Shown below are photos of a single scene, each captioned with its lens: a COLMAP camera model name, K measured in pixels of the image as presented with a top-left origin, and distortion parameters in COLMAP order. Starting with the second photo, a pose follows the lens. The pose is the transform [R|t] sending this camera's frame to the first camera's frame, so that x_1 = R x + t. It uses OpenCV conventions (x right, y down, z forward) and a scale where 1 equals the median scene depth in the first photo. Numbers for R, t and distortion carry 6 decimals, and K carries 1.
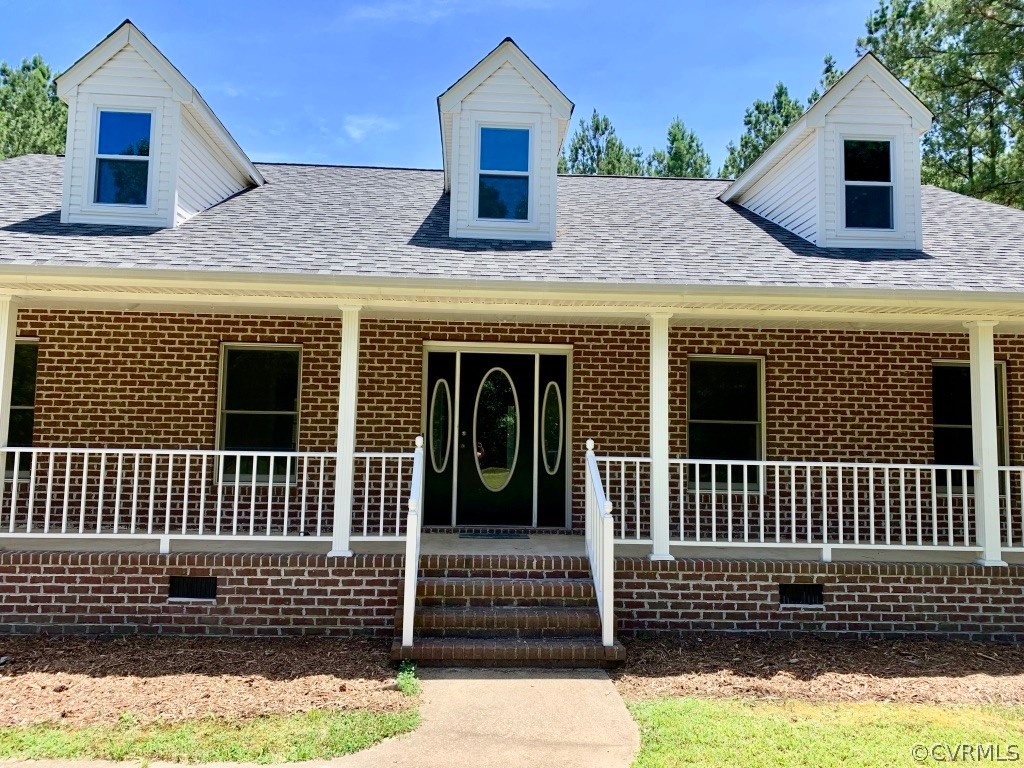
lens RADIAL K [[785.8, 0, 498.5], [0, 785.8, 377.2], [0, 0, 1]] dist [0.058796, -0.097620]
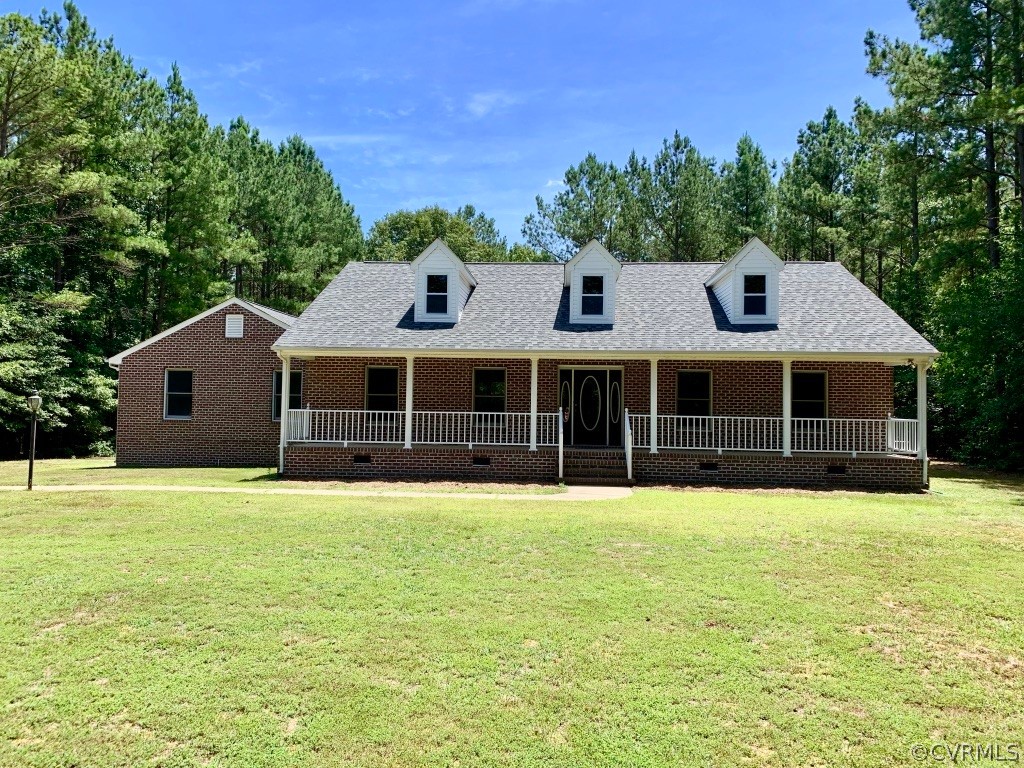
lens RADIAL K [[785.8, 0, 498.5], [0, 785.8, 377.2], [0, 0, 1]] dist [0.058796, -0.097620]
pose [[0.992393, -0.008873, -0.122787, 0.014242], [0.014314, 0.998951, 0.043505, -0.119475], [0.122272, -0.044931, 0.991479, -1.374812]]
